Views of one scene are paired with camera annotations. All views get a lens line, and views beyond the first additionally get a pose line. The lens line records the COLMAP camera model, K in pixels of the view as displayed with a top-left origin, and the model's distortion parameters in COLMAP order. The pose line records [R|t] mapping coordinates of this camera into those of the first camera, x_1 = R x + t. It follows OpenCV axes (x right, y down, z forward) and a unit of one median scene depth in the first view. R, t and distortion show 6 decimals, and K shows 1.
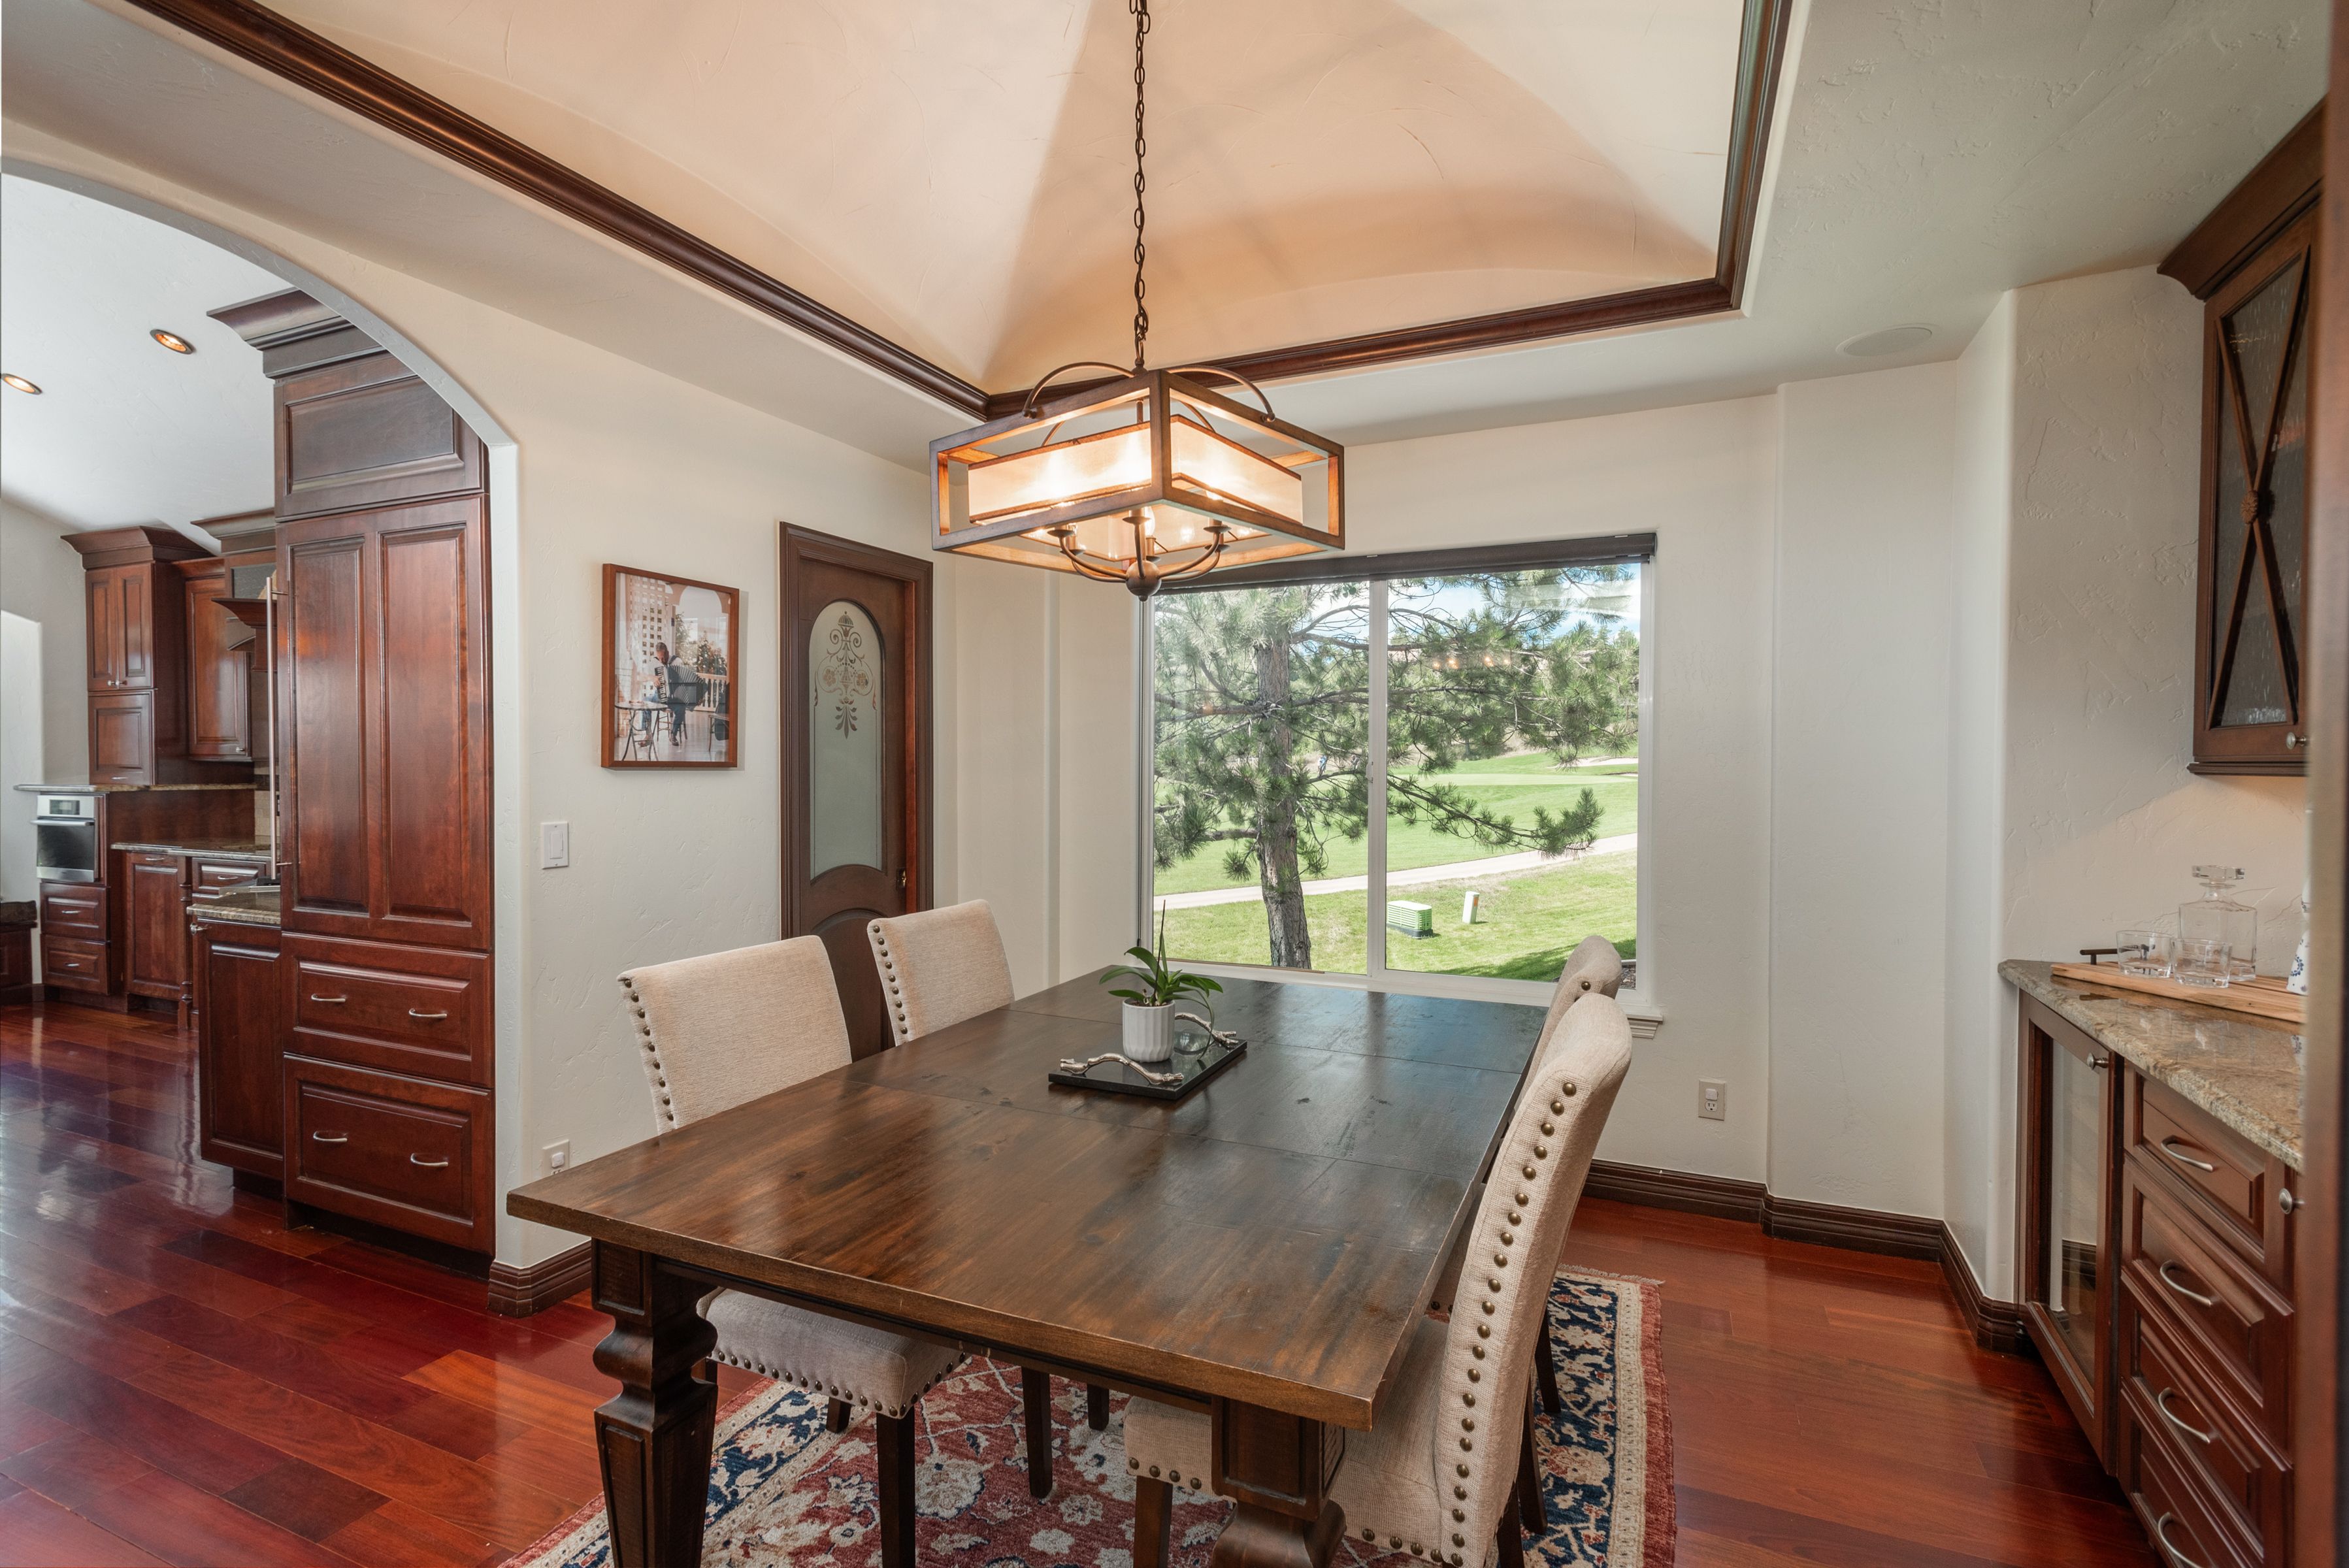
lens RADIAL K [[1095.2, 0, 1168.0], [0, 1095.2, 789.4], [0, 0, 1]] dist [0.014871, -0.005004]
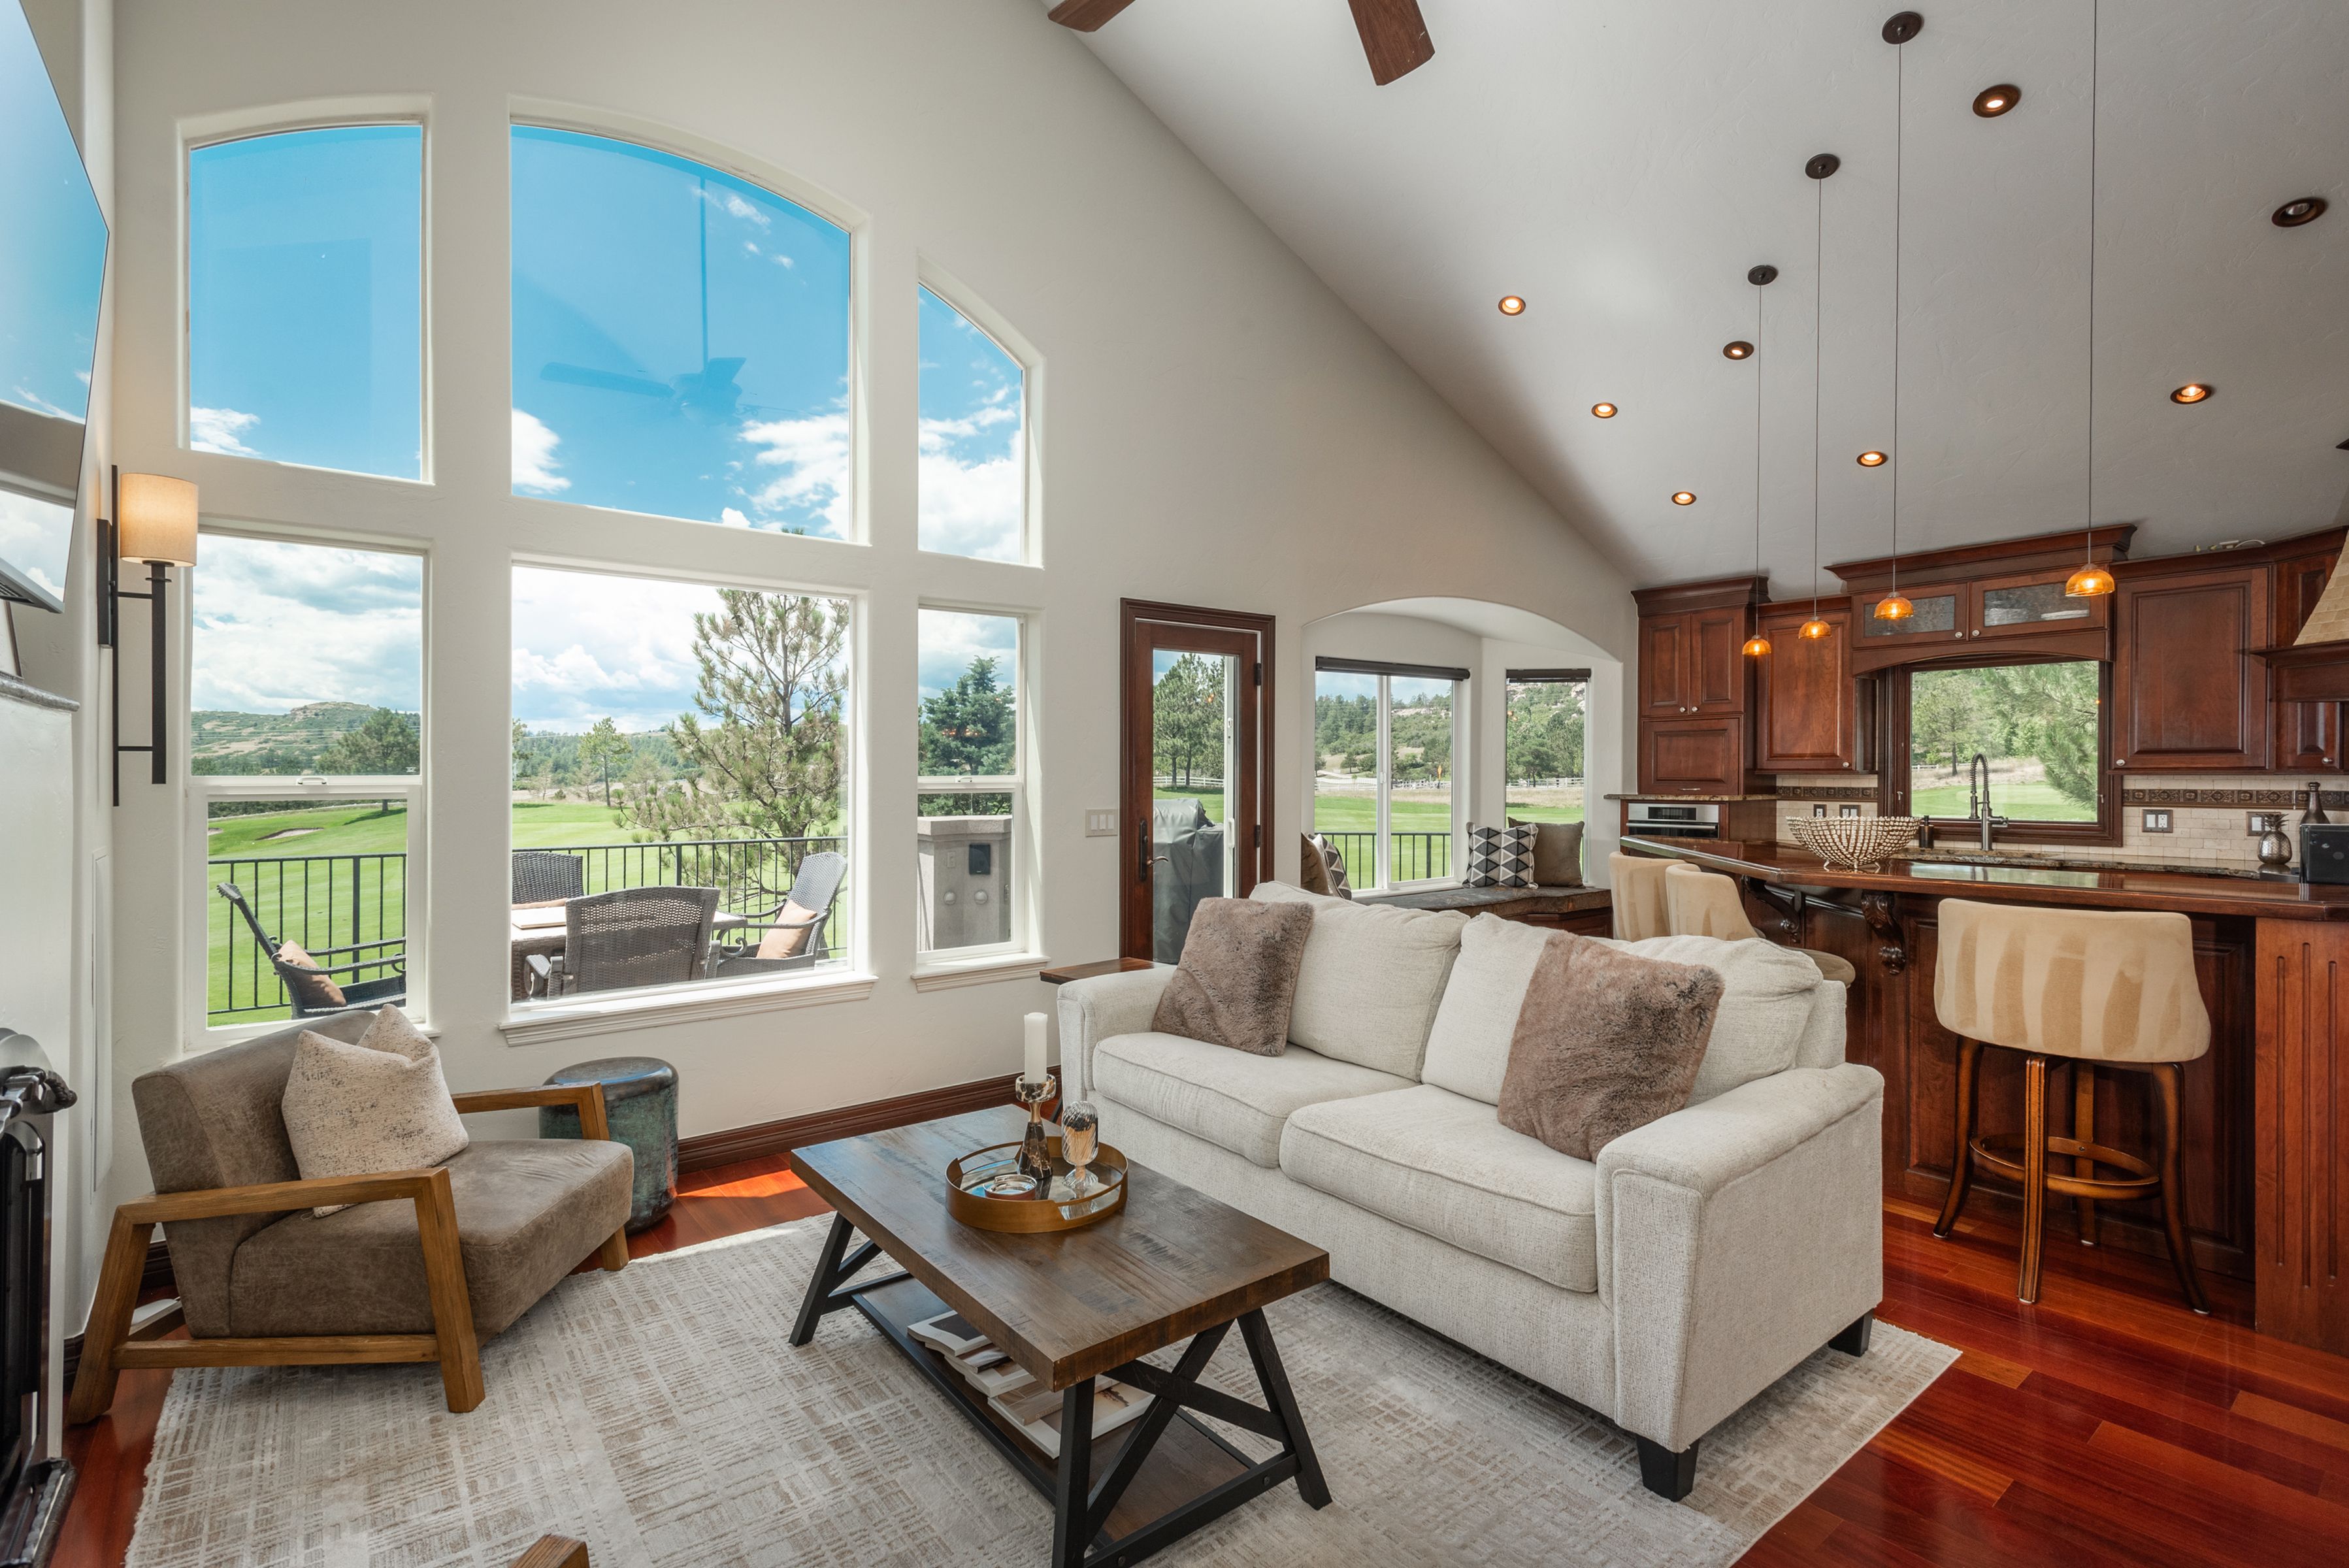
lens RADIAL K [[1095.2, 0, 1173.0], [0, 1095.2, 768.8], [0, 0, 1]] dist [0.014871, -0.005004]
pose [[0.888854, -0.007653, -0.458127, -2.017577], [-0.005567, 0.999606, -0.027501, 0.007936], [0.458157, 0.026995, 0.888461, -0.690403]]
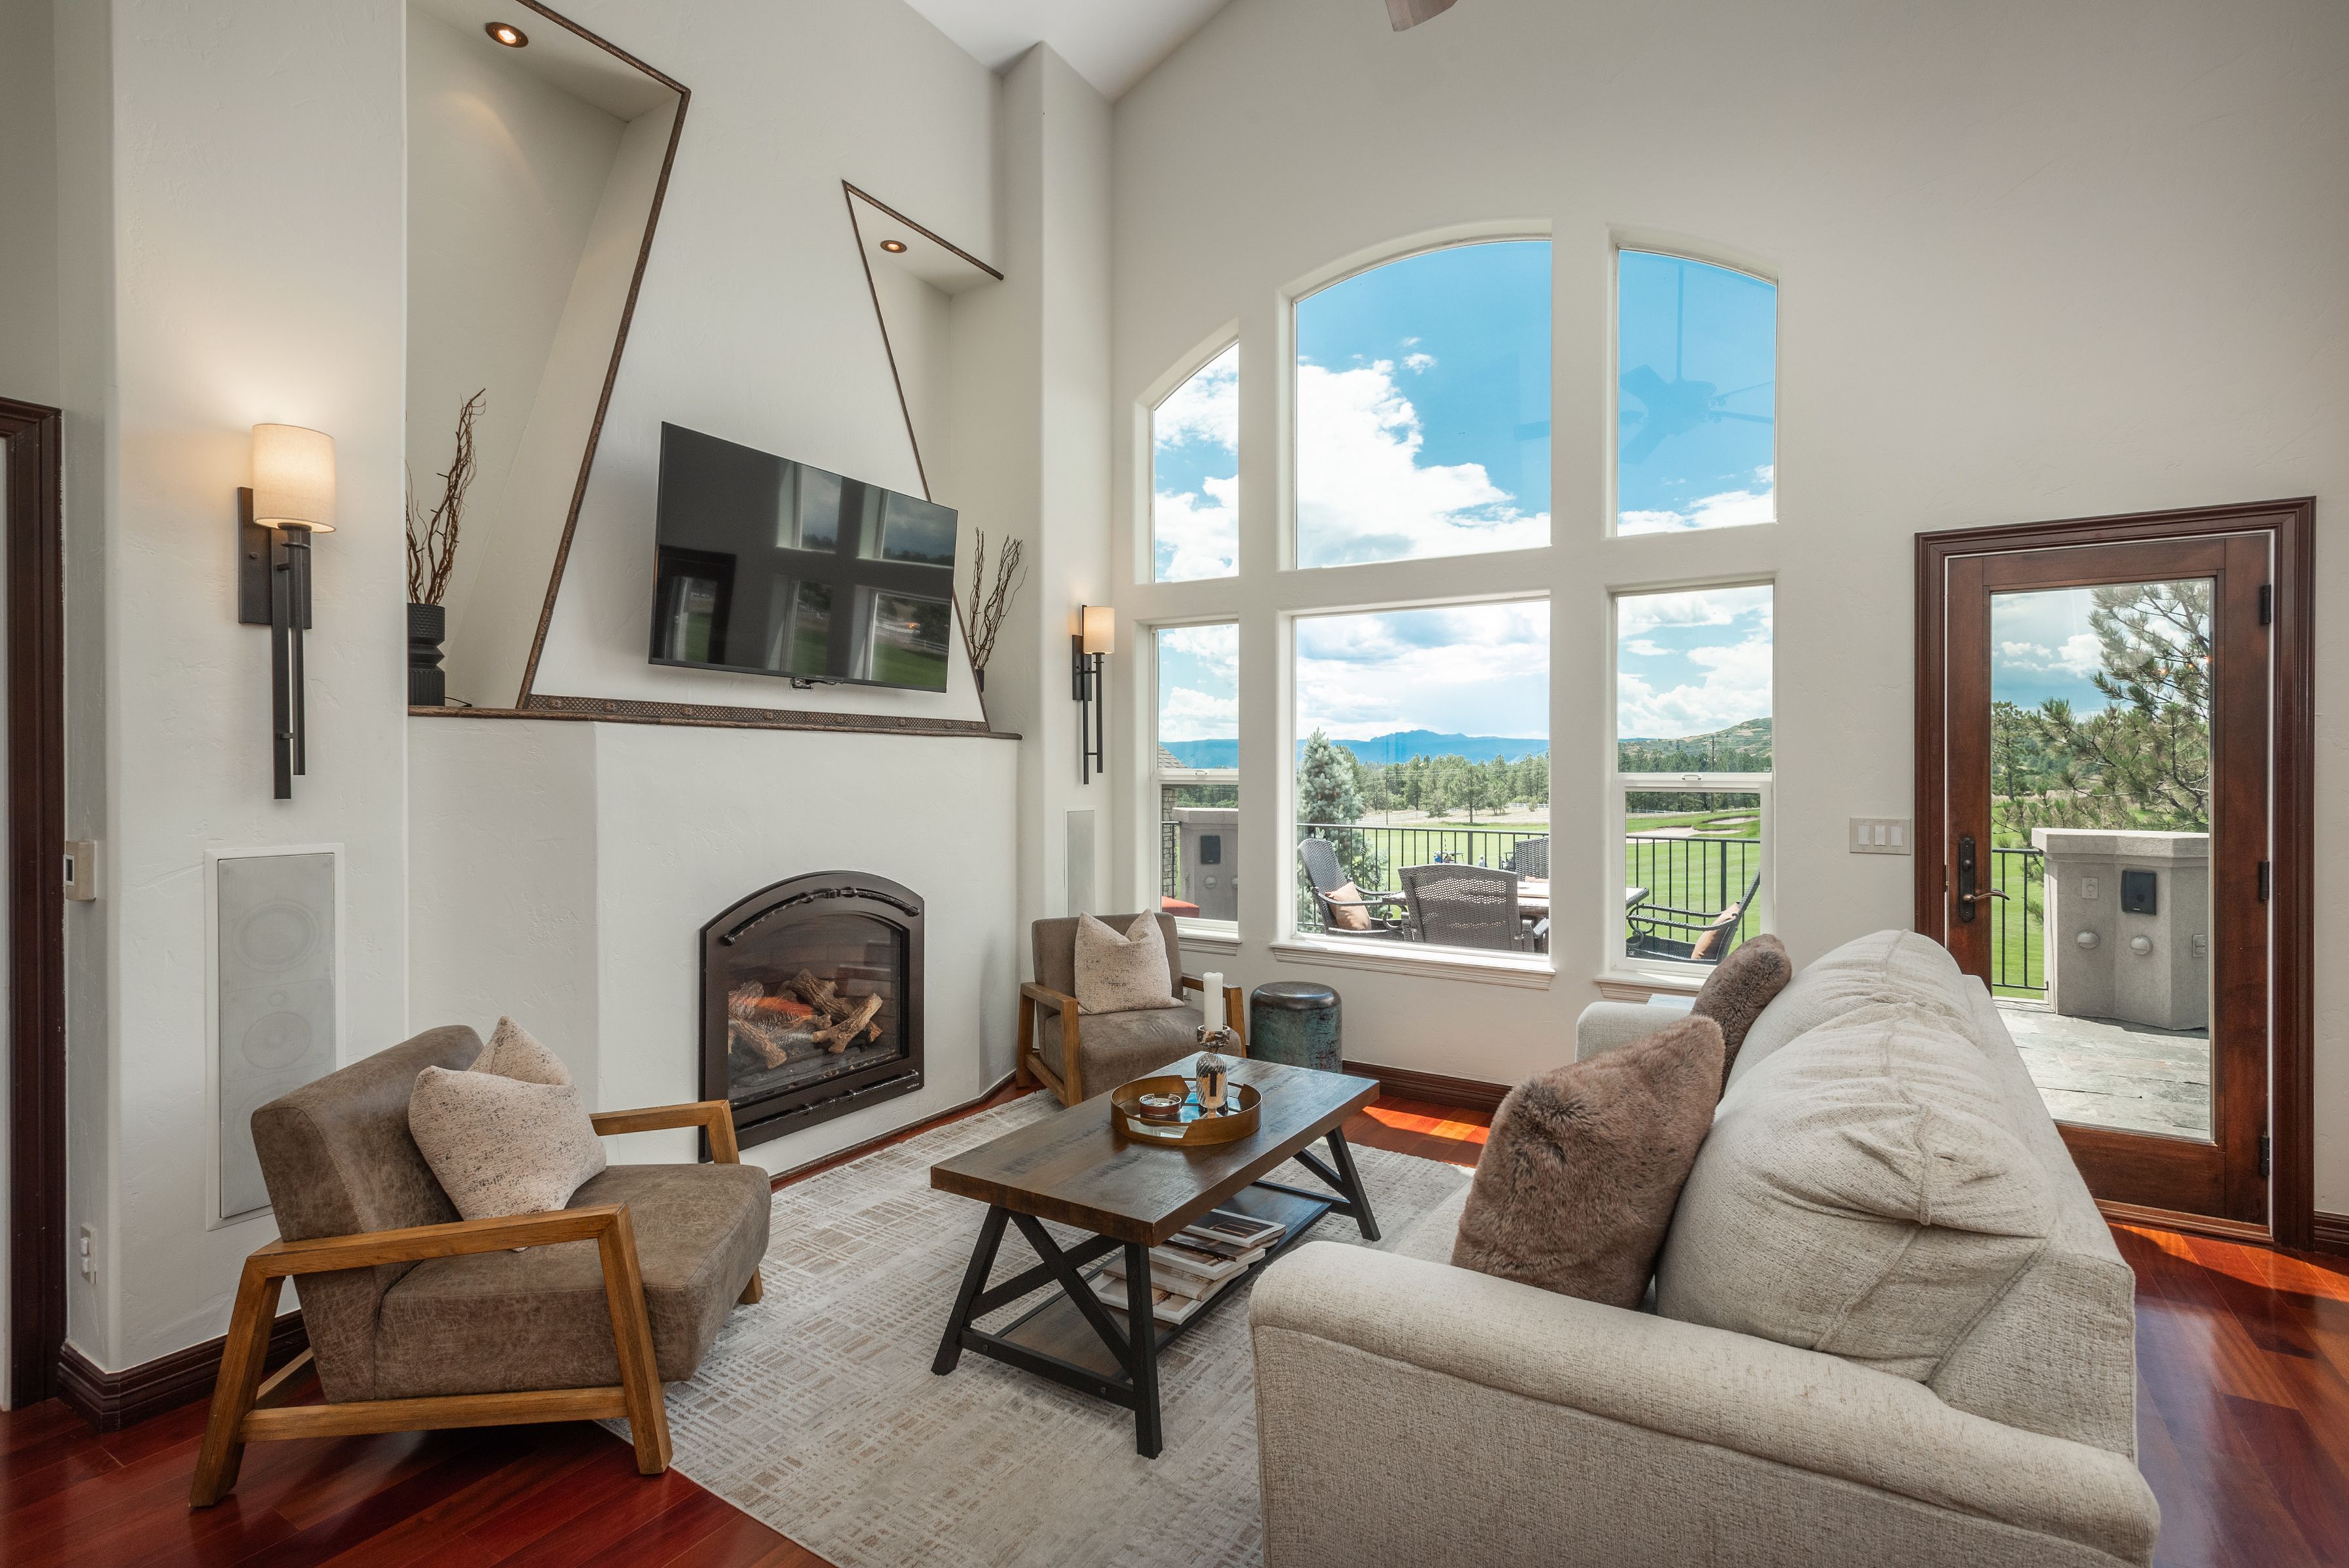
lens RADIAL K [[1095.2, 0, 1179.7], [0, 1095.2, 776.3], [0, 0, 1]] dist [0.014871, -0.005004]
pose [[-0.121689, 0.002633, -0.992565, -1.486587], [-0.028508, 0.999575, 0.006146, -0.010466], [0.992159, 0.029044, -0.121563, 0.135692]]
